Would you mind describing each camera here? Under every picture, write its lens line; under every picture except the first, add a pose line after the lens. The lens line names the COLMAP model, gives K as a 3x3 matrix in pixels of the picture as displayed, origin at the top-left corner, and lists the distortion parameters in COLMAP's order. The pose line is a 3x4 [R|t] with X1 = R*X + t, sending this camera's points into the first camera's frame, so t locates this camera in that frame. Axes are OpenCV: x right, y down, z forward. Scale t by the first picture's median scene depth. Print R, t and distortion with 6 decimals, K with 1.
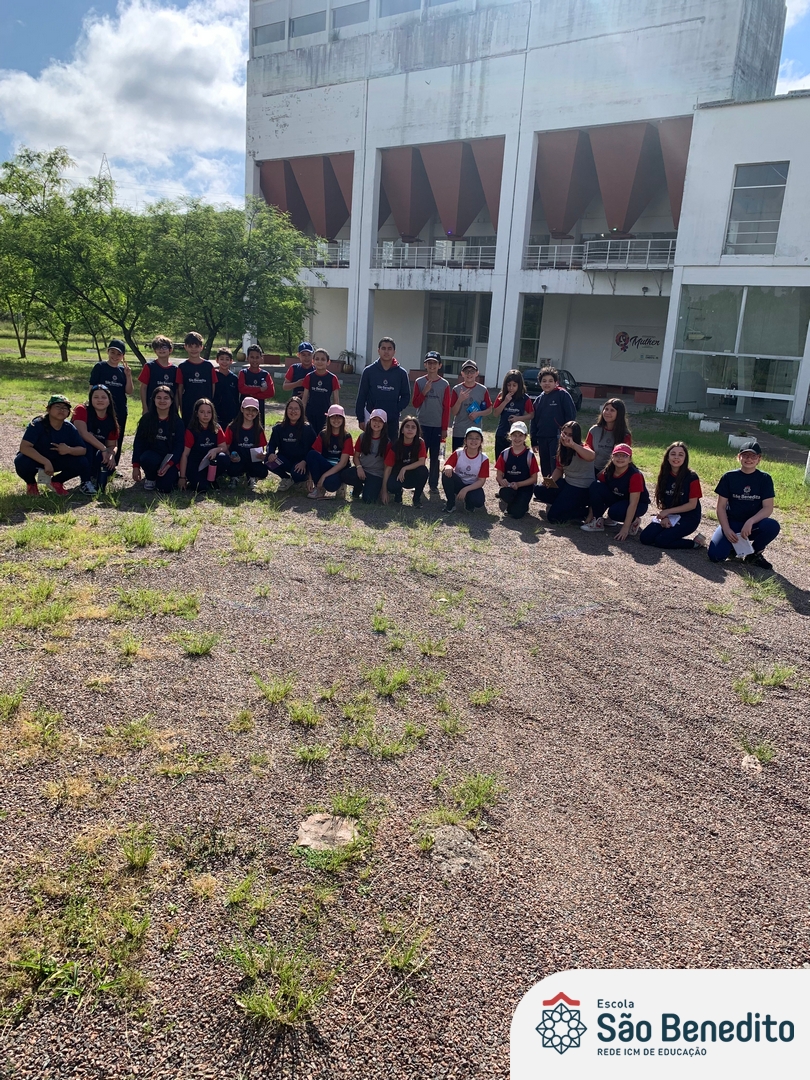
lens RADIAL K [[819.4, 0, 411.8], [0, 819.4, 534.6], [0, 0, 1]] dist [0.024574, -0.019587]
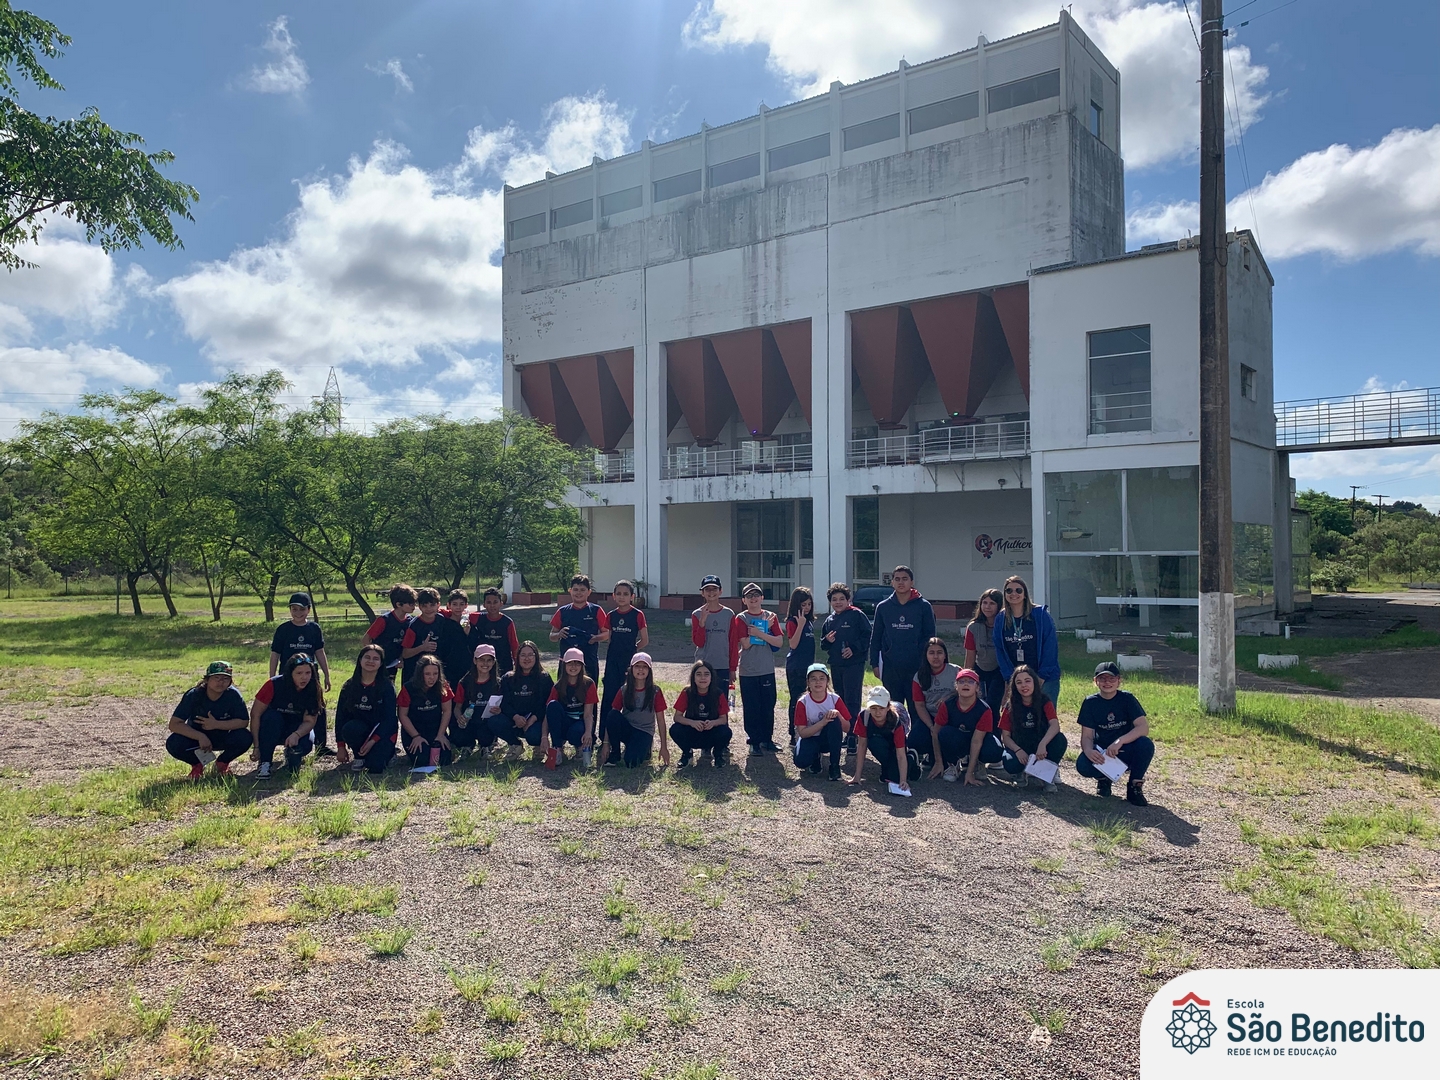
lens RADIAL K [[1092.6, 0, 730.0], [0, 1092.6, 531.1], [0, 0, 1]] dist [0.024574, -0.019587]
pose [[0.997587, -0.069126, 0.006427, 0.016065], [0.068446, 0.963817, -0.257628, 0.006254], [0.011614, 0.257446, 0.966223, -0.027524]]
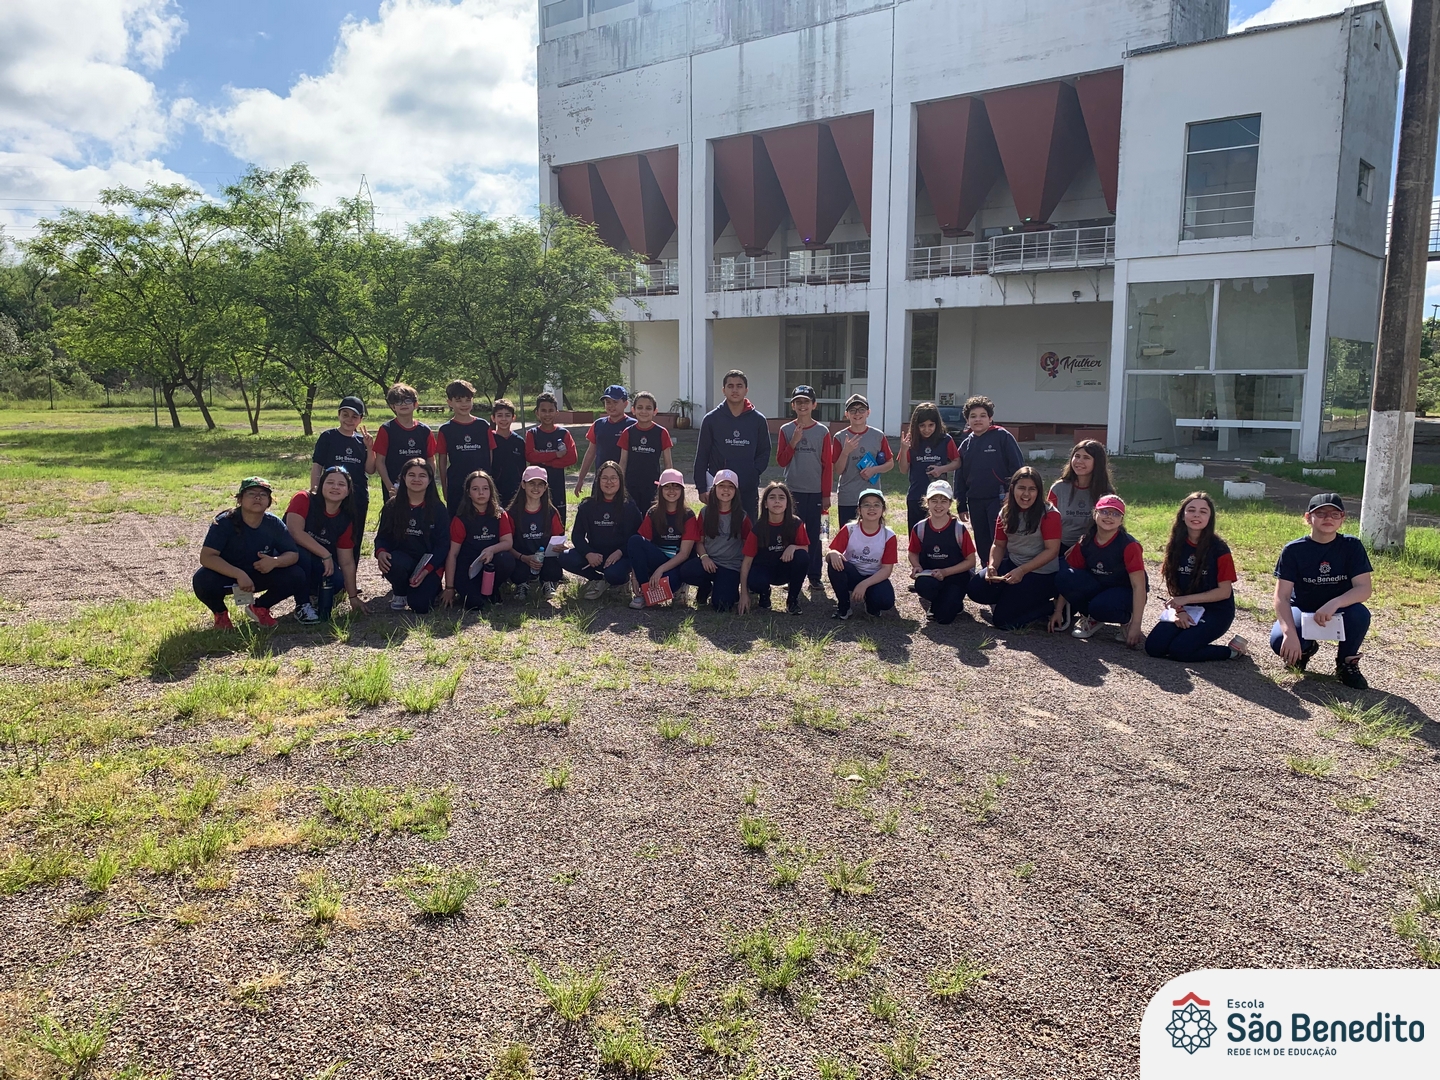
lens RADIAL K [[1092.6, 0, 723.0], [0, 1092.6, 529.3], [0, 0, 1]] dist [0.024574, -0.019587]
pose [[0.997464, -0.055081, -0.045079, -0.002302], [0.050303, 0.993611, -0.101028, -0.004852], [0.050356, 0.098505, 0.993862, 0.032988]]
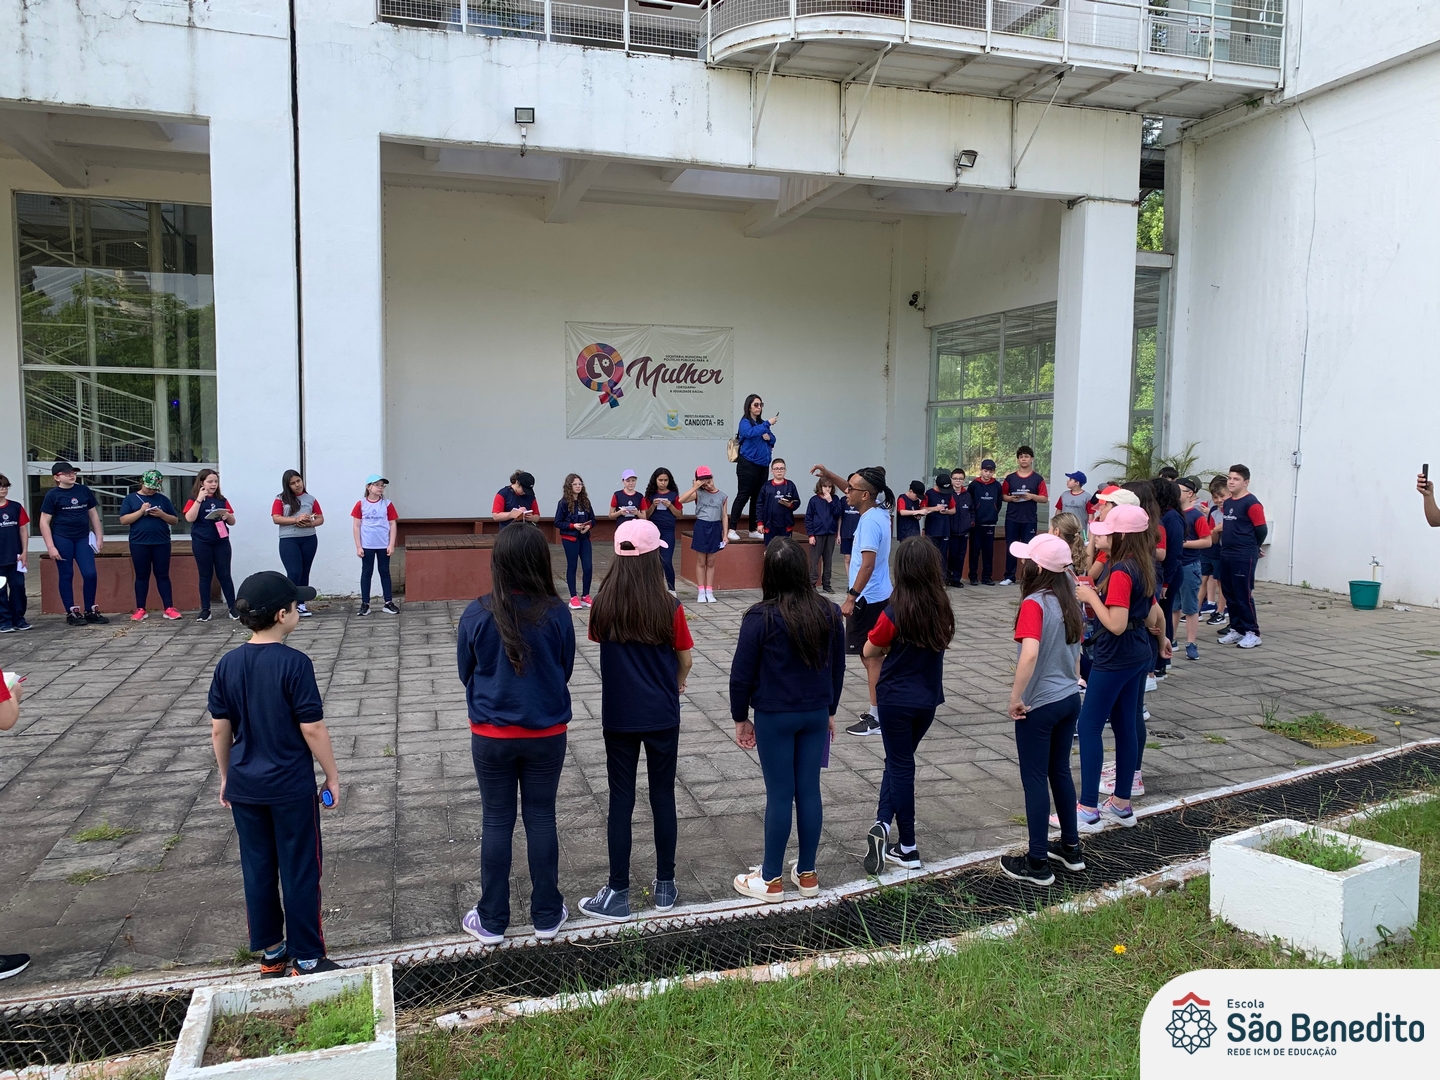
lens RADIAL K [[1092.6, 0, 729.5], [0, 1092.6, 532.9], [0, 0, 1]] dist [0.024574, -0.019587]
pose [[0.566565, -0.118005, 0.815524, -0.097357], [0.219911, 0.975451, -0.011632, -0.302813], [-0.794130, 0.185933, 0.578607, 1.373941]]
